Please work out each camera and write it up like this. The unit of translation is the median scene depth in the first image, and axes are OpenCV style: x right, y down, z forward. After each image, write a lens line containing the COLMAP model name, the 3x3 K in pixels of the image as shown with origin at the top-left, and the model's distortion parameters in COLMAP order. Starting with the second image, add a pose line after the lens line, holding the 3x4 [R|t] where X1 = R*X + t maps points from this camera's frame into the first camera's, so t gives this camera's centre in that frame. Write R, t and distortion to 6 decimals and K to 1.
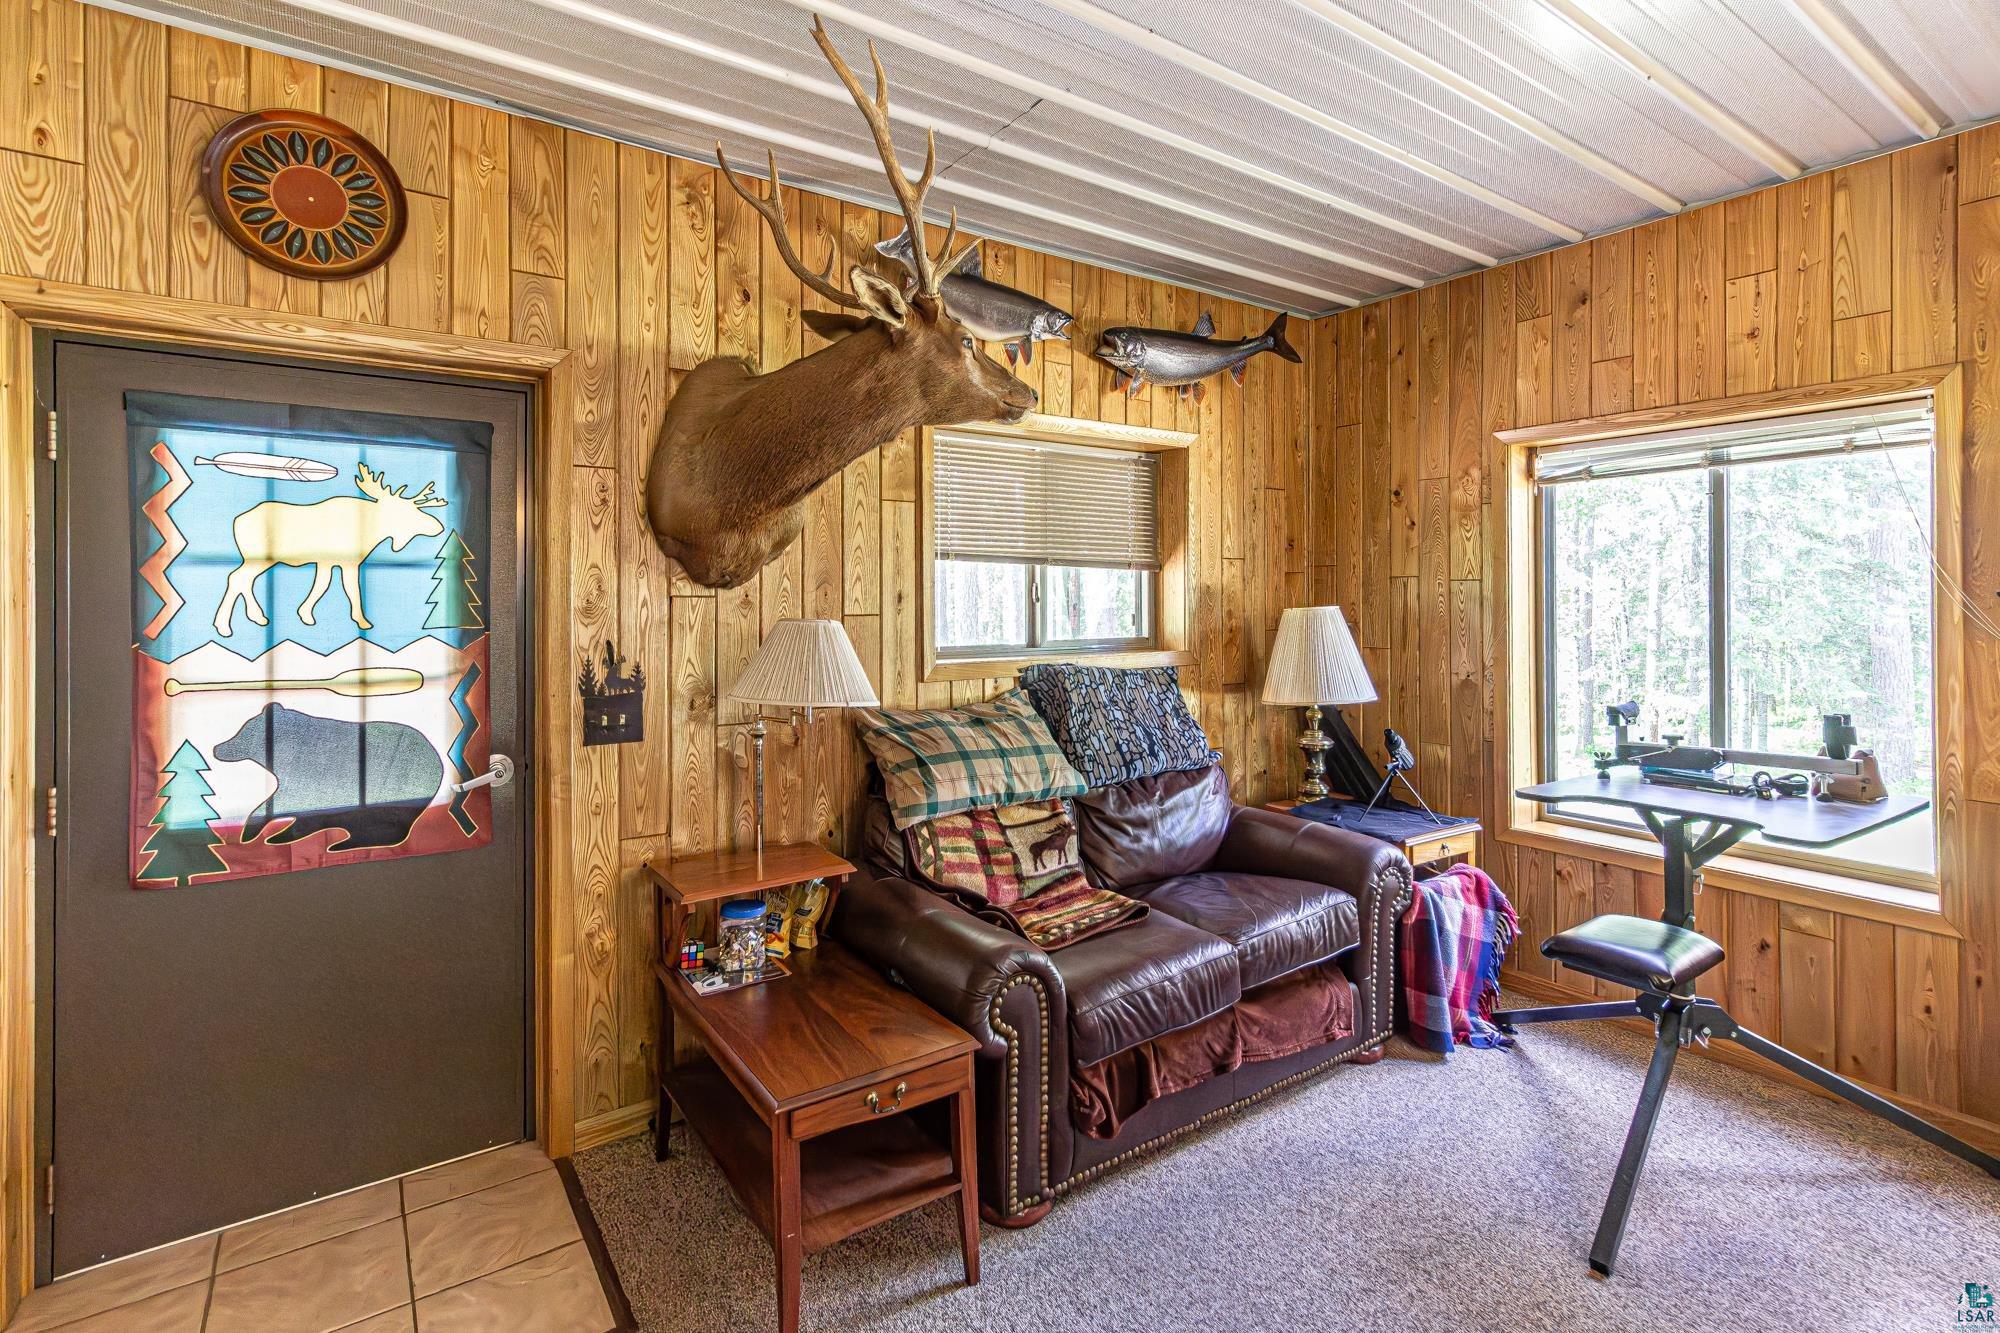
lens RADIAL K [[943.0, 0, 1023.3], [0, 943.0, 599.0], [0, 0, 1]] dist [-0.000551, 0.003491]
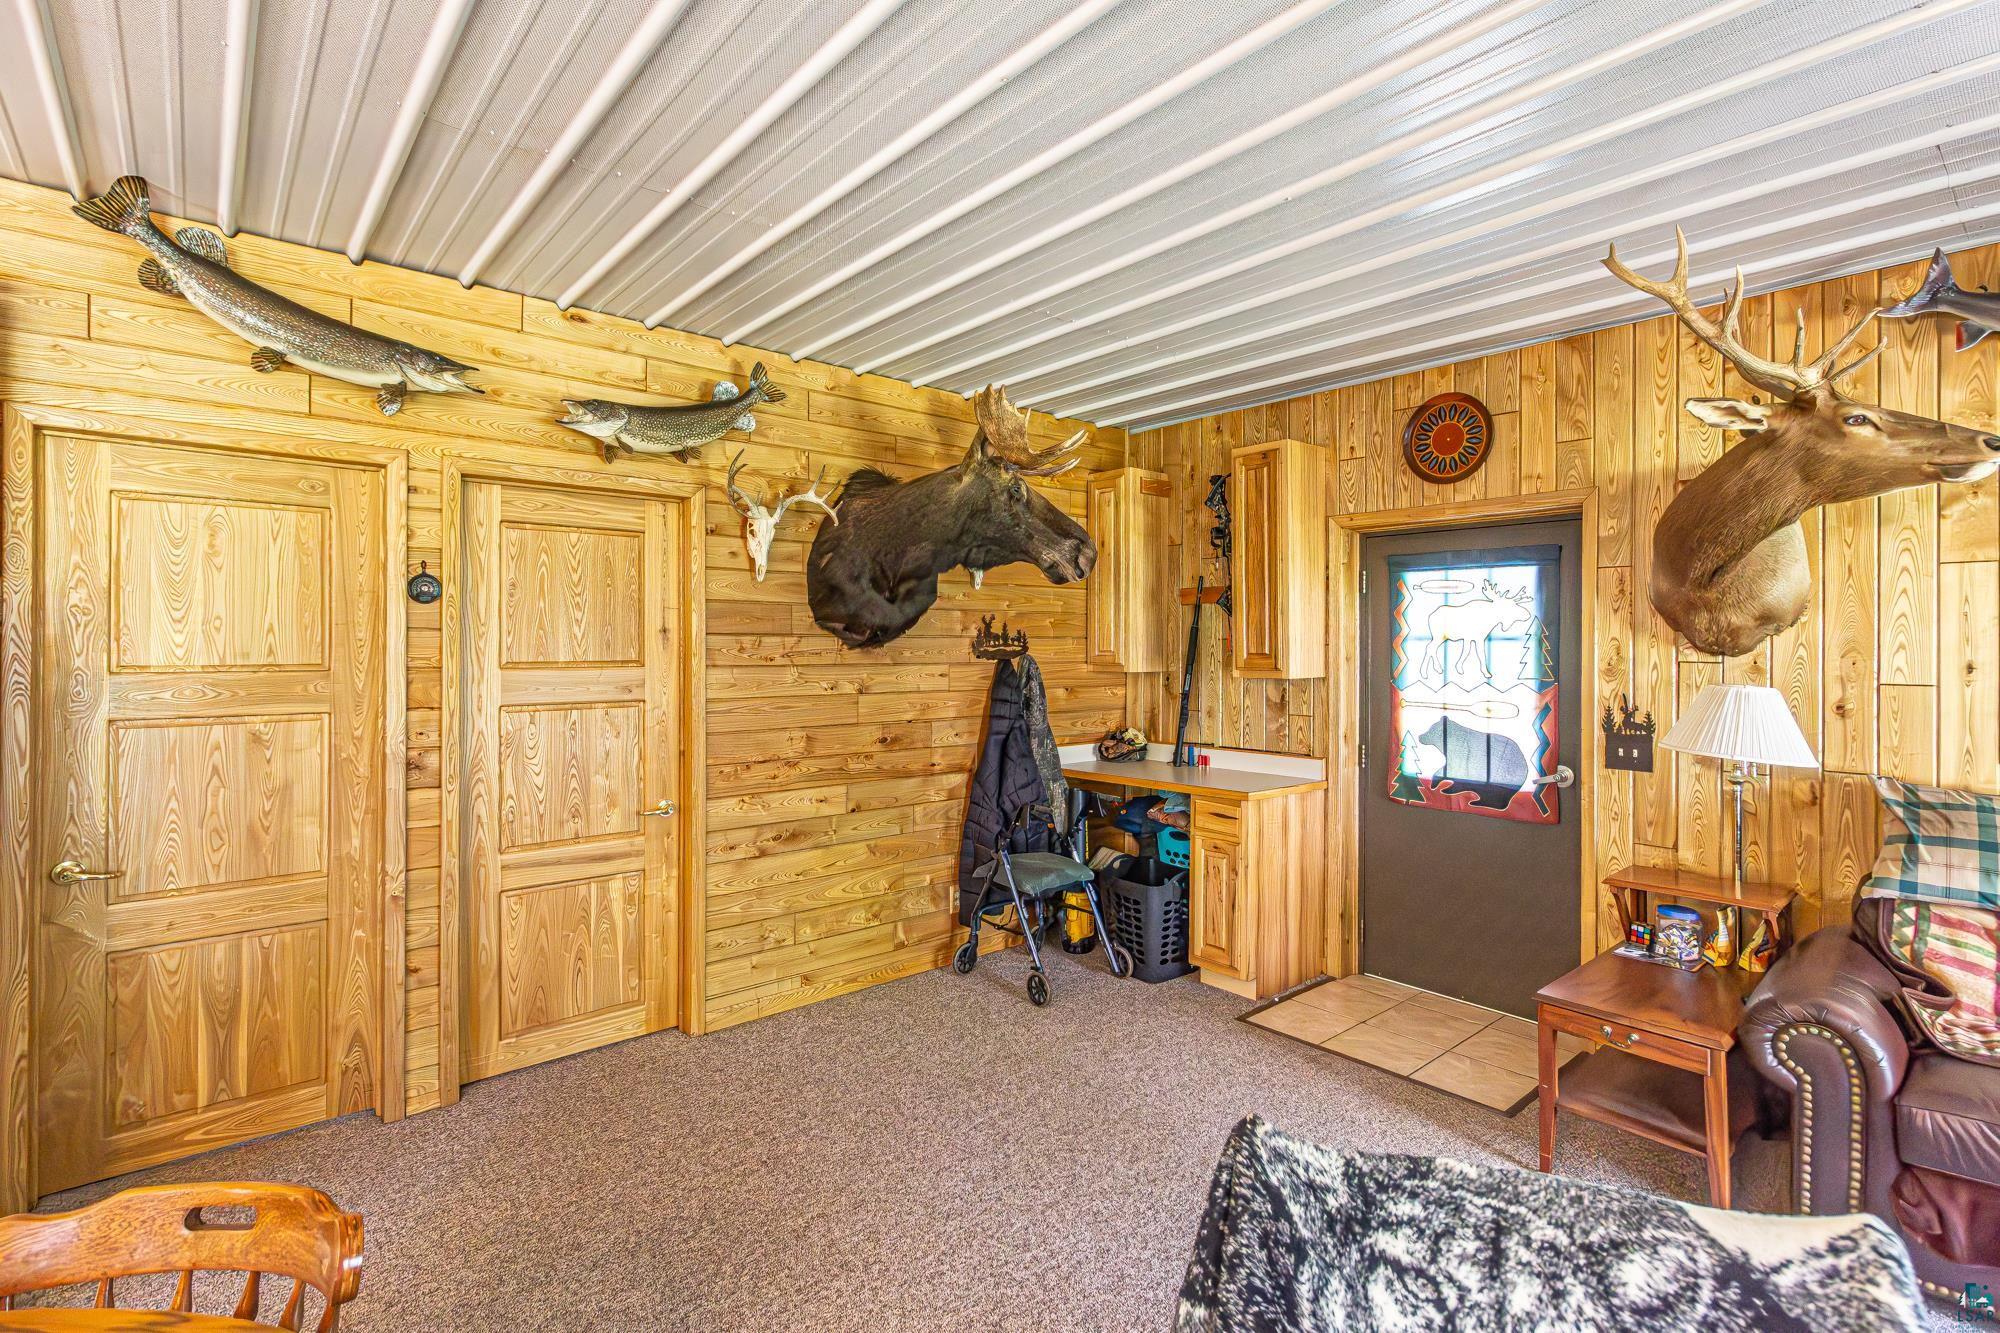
lens RADIAL K [[943.0, 0, 1020.4], [0, 943.0, 640.4], [0, 0, 1]] dist [-0.000551, 0.003491]
pose [[0.106208, -0.002444, -0.994341, 0.806272], [-0.008915, 0.999954, -0.003410, -0.019716], [0.994304, 0.009226, 0.106181, -0.008137]]
